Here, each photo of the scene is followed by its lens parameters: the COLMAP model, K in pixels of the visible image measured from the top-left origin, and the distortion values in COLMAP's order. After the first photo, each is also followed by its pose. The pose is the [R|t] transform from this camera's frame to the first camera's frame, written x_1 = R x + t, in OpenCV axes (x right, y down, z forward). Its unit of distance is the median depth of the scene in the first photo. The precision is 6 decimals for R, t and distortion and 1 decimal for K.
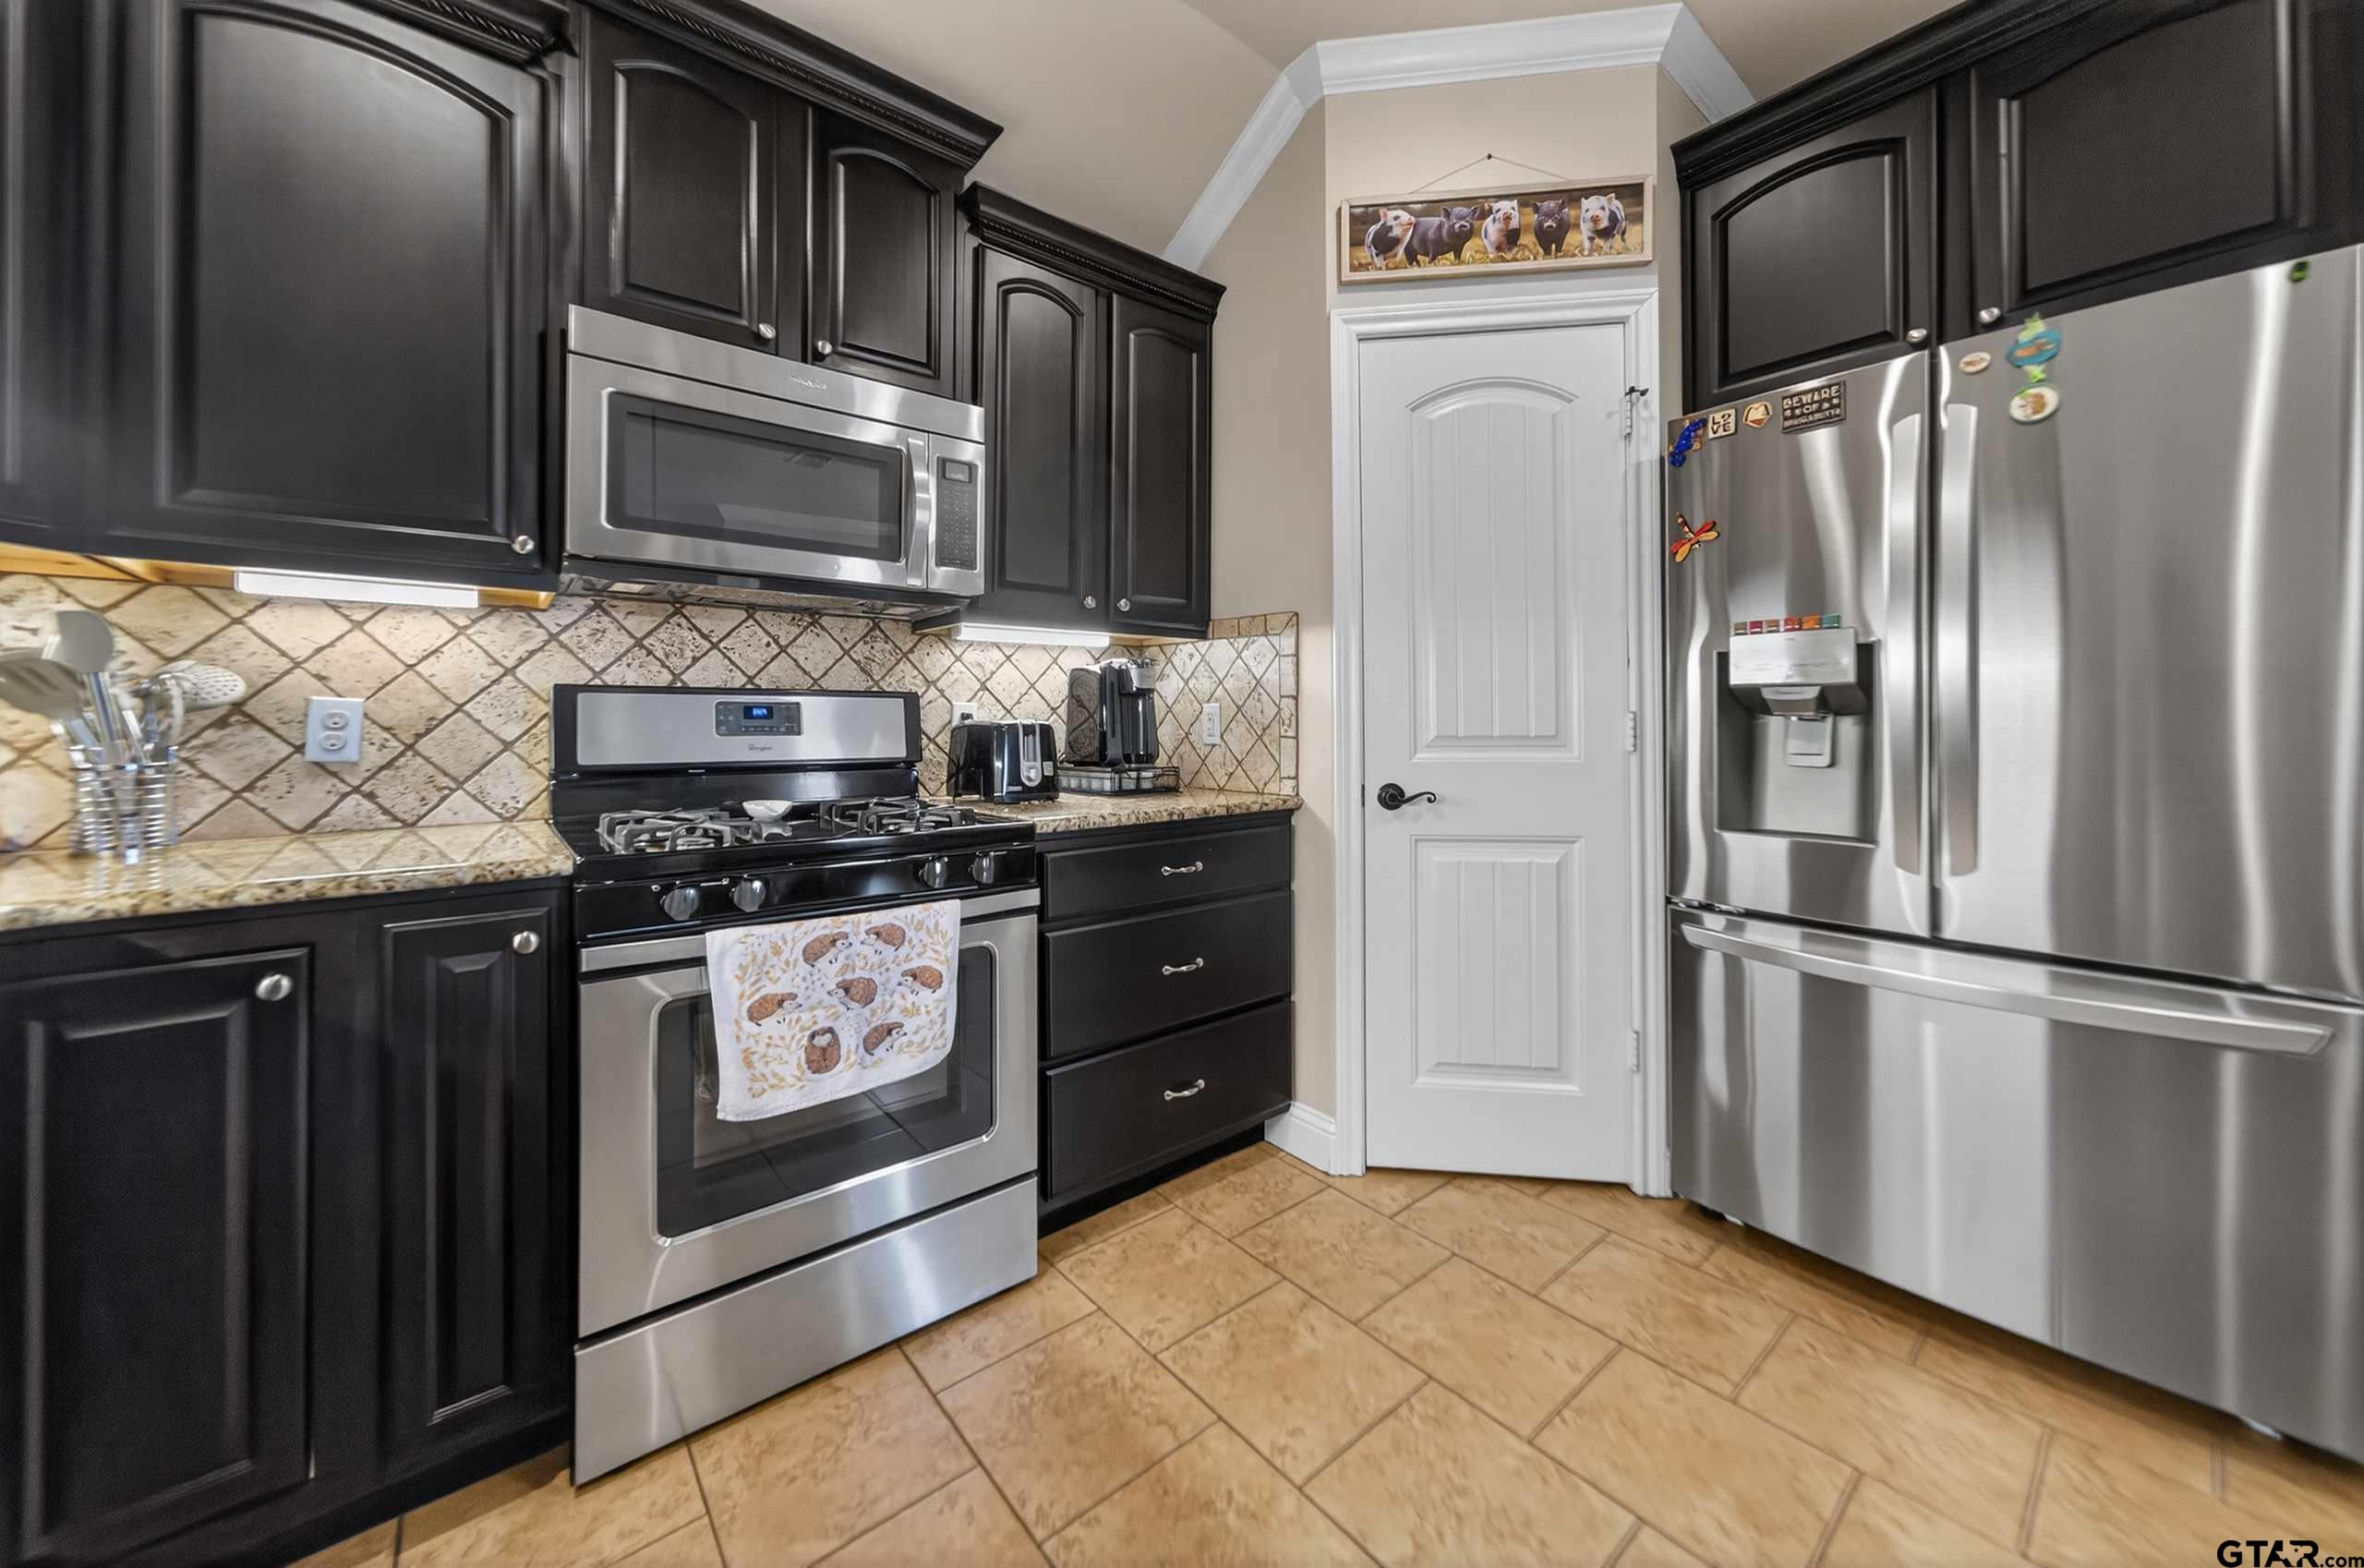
lens RADIAL K [[861.6, 0, 1175.5], [0, 861.6, 713.0], [0, 0, 1]] dist [0.001434, 0.000075]
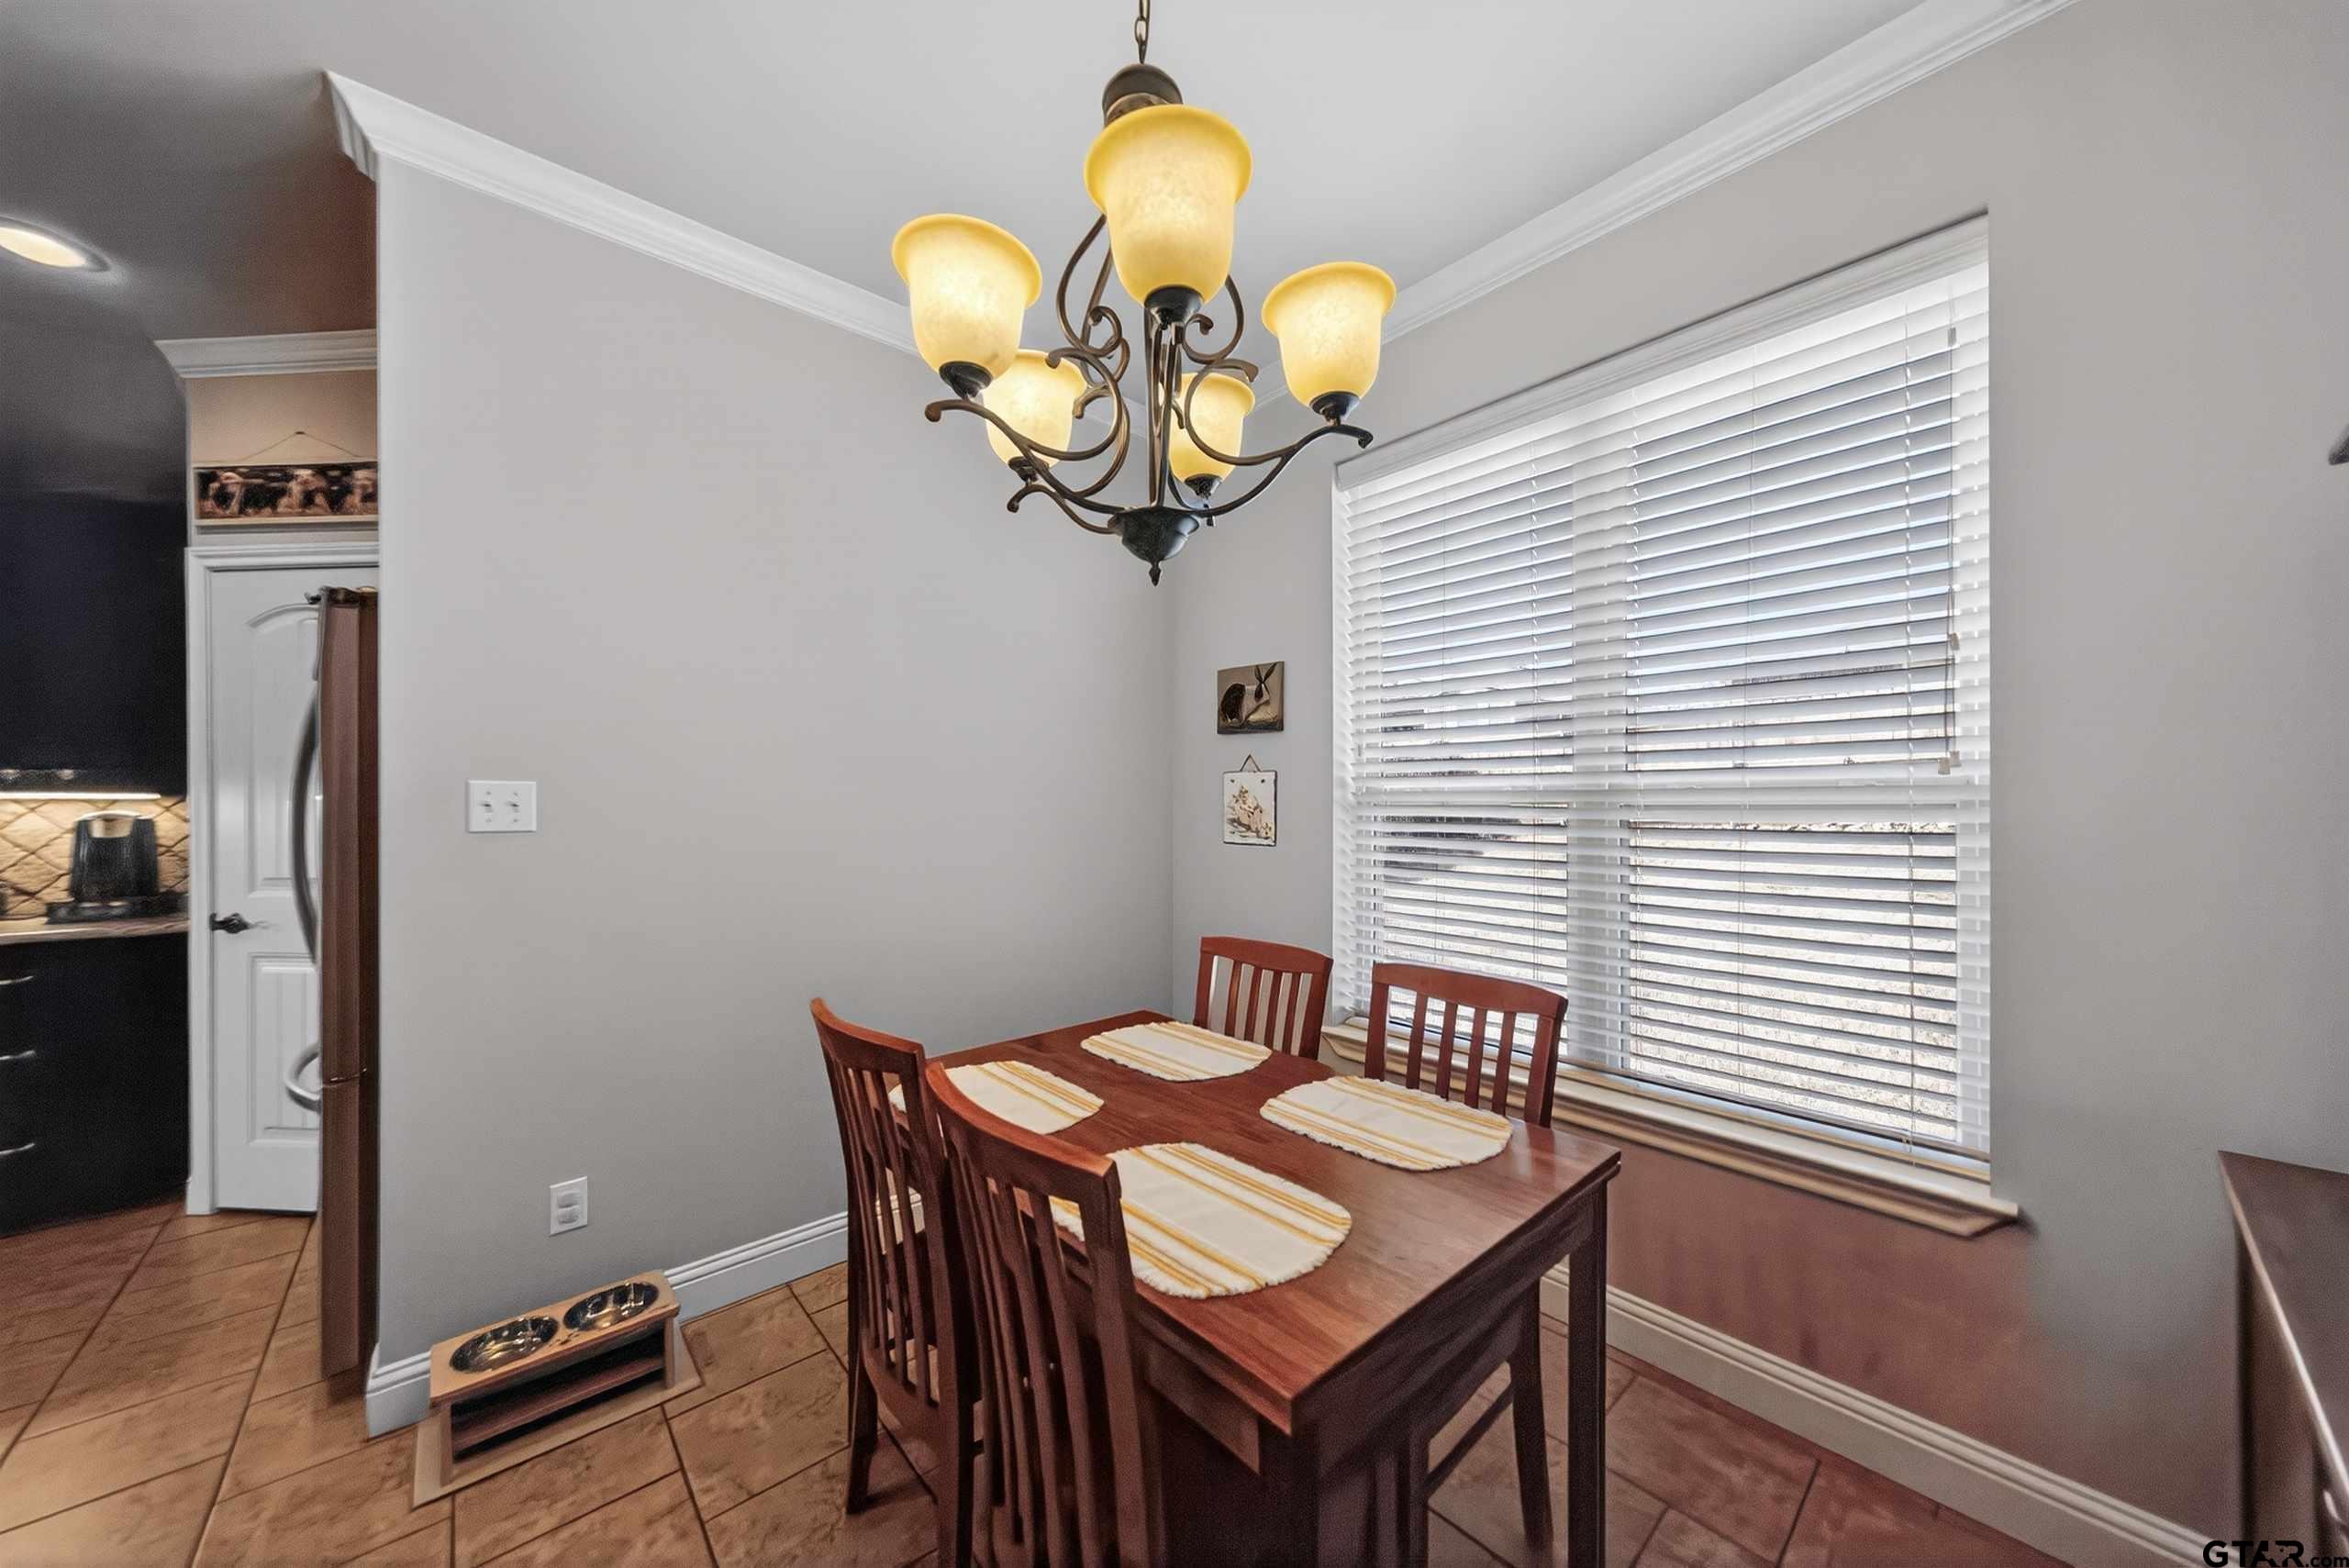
lens RADIAL K [[814.3, 0, 1176.7], [0, 814.3, 815.5], [0, 0, 1]] dist [0.001655, 0.000124]
pose [[0.998528, 0.001105, 0.054226, 2.012774], [-0.001556, 0.999965, 0.008268, -0.098798], [-0.054215, -0.008340, 0.998494, -0.384652]]
